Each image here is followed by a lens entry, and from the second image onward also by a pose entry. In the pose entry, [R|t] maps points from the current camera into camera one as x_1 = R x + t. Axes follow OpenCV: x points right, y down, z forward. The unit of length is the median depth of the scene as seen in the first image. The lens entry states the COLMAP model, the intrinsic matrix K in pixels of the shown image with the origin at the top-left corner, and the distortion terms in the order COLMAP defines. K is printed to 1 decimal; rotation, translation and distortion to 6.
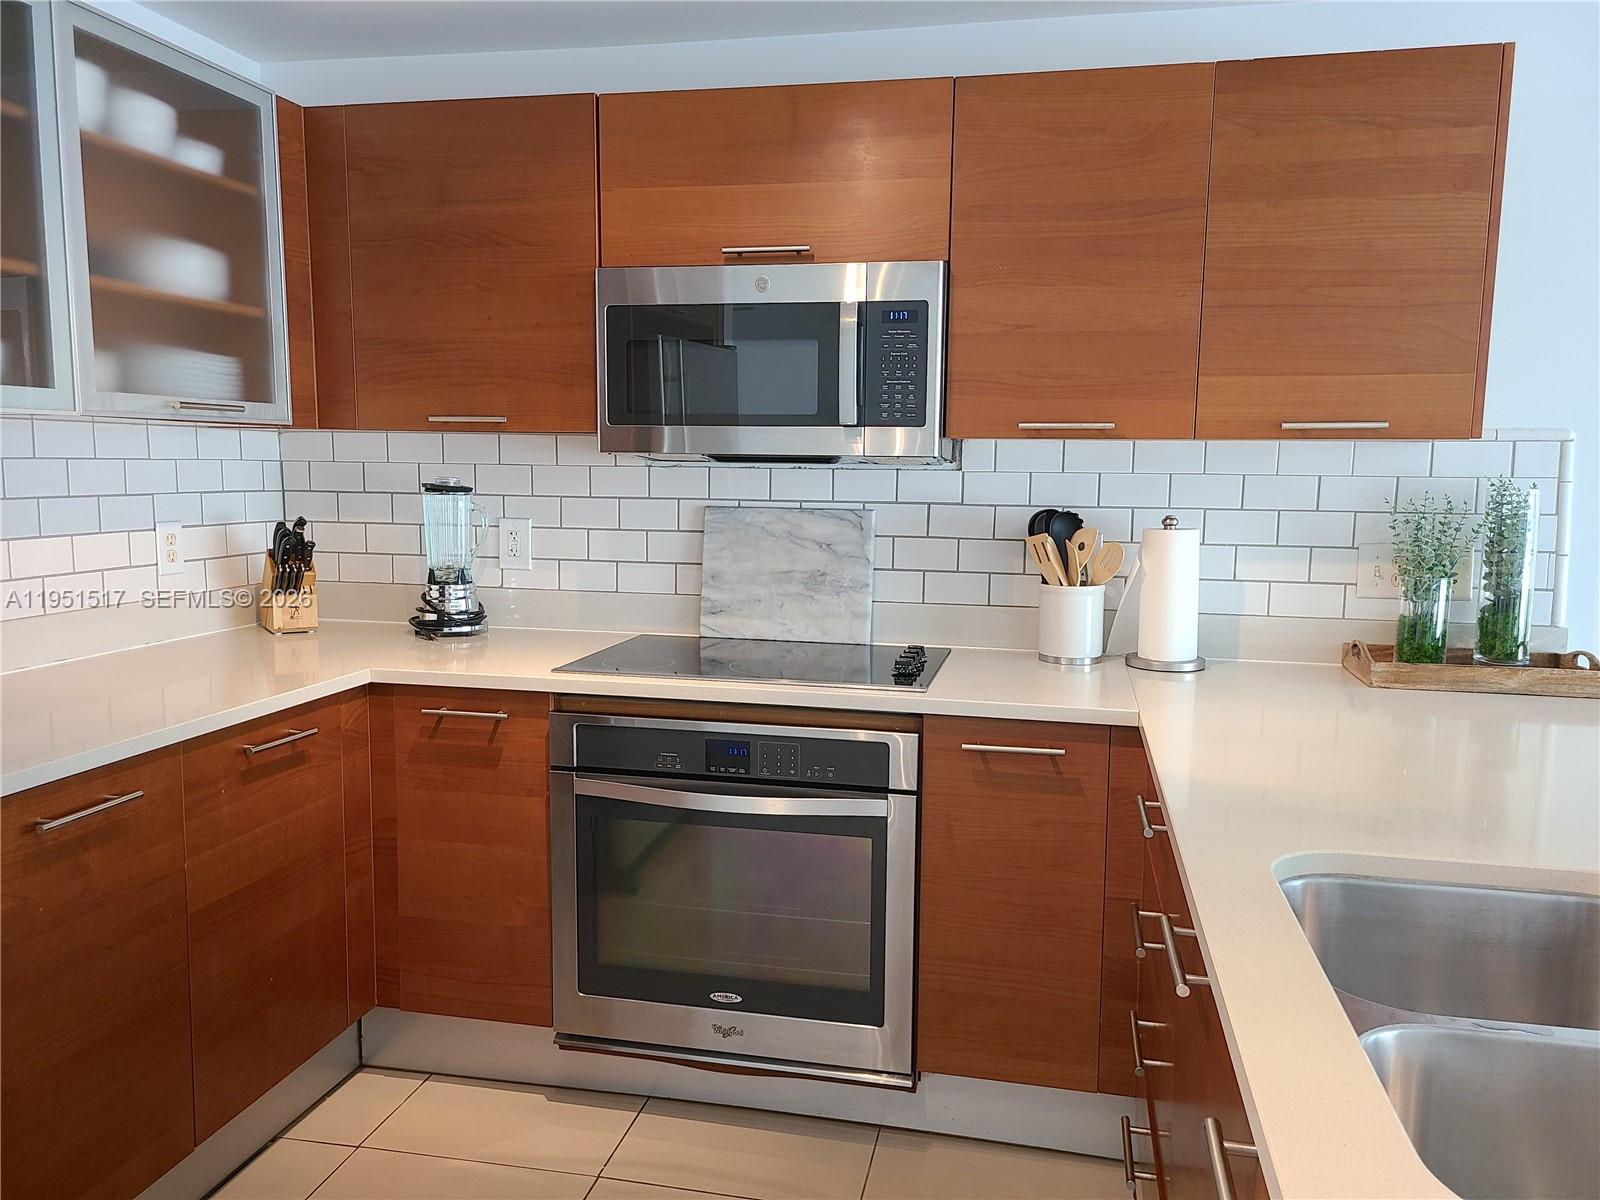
lens RADIAL K [[1205.5, 0, 797.5], [0, 1205.5, 602.2], [0, 0, 1]] dist [0.074808, -0.060958]
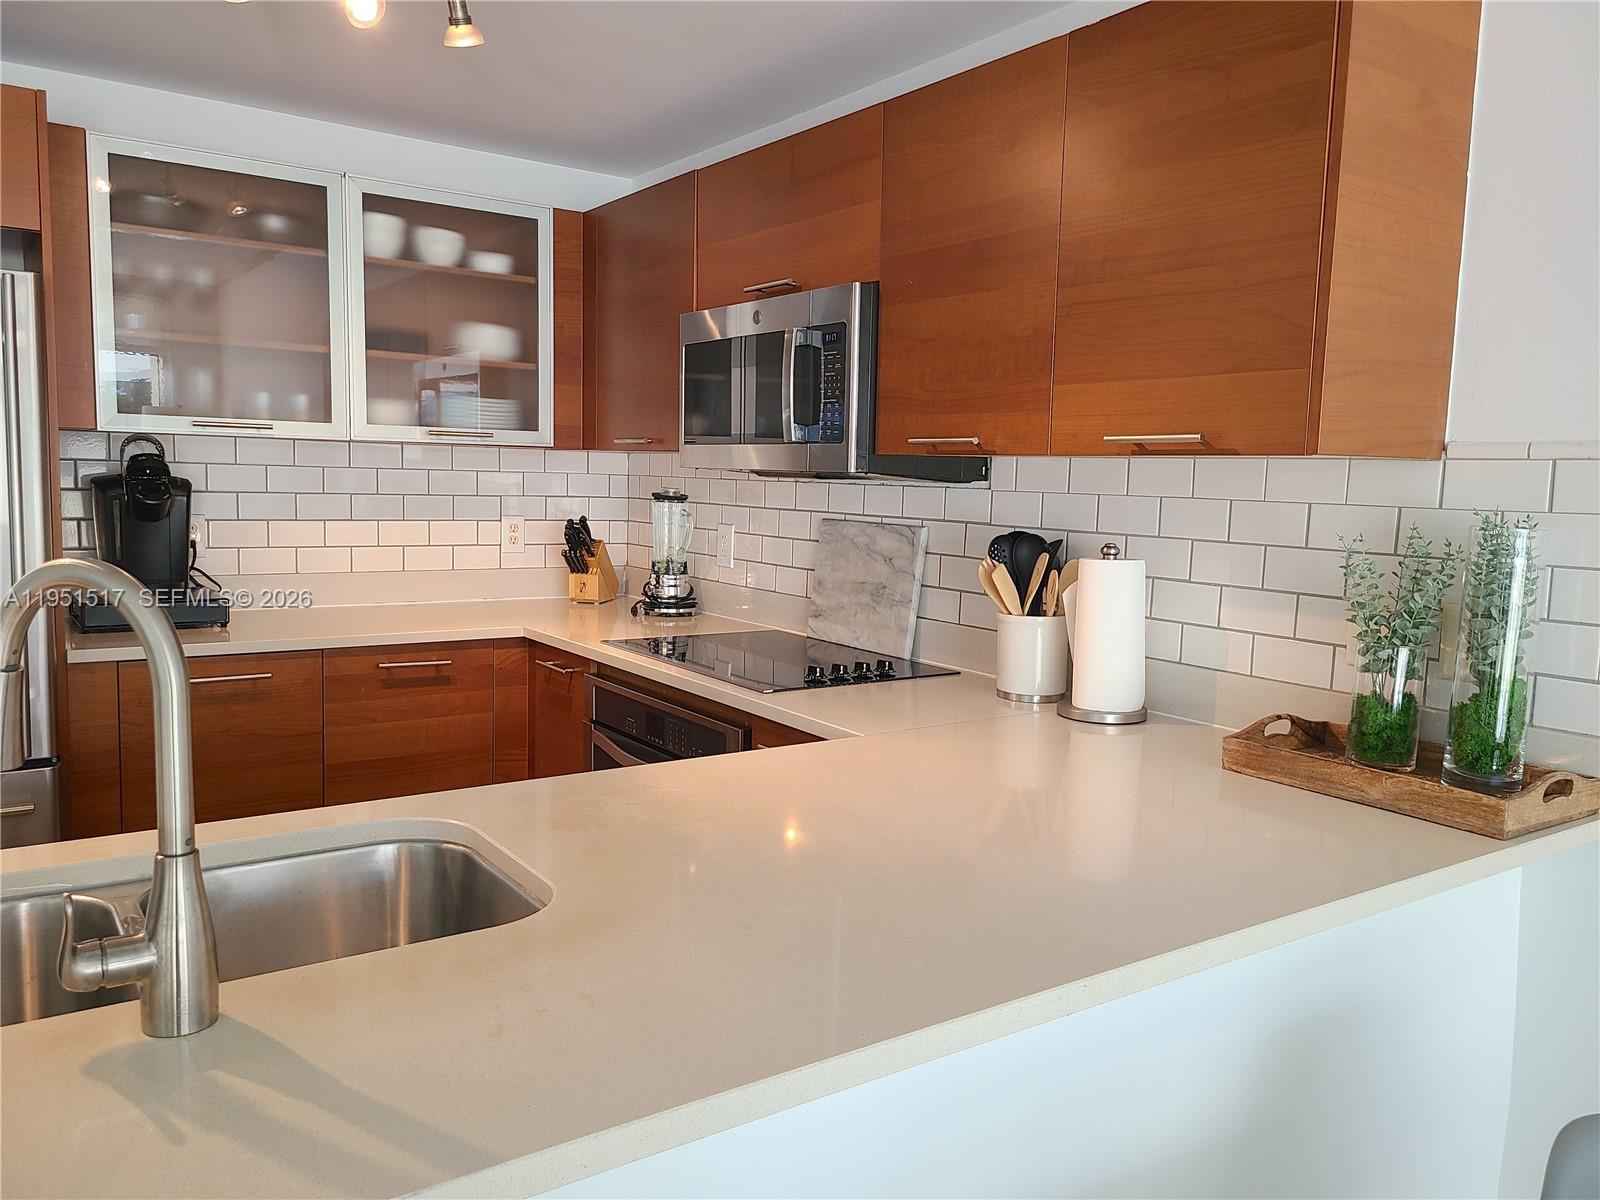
lens RADIAL K [[1205.5, 0, 798.5], [0, 1205.5, 591.7], [0, 0, 1]] dist [0.074808, -0.060958]
pose [[0.727738, 0.075912, -0.681641, 0.698707], [-0.097356, 0.995226, 0.006895, -0.020045], [0.678910, 0.061345, 0.731654, 0.202404]]
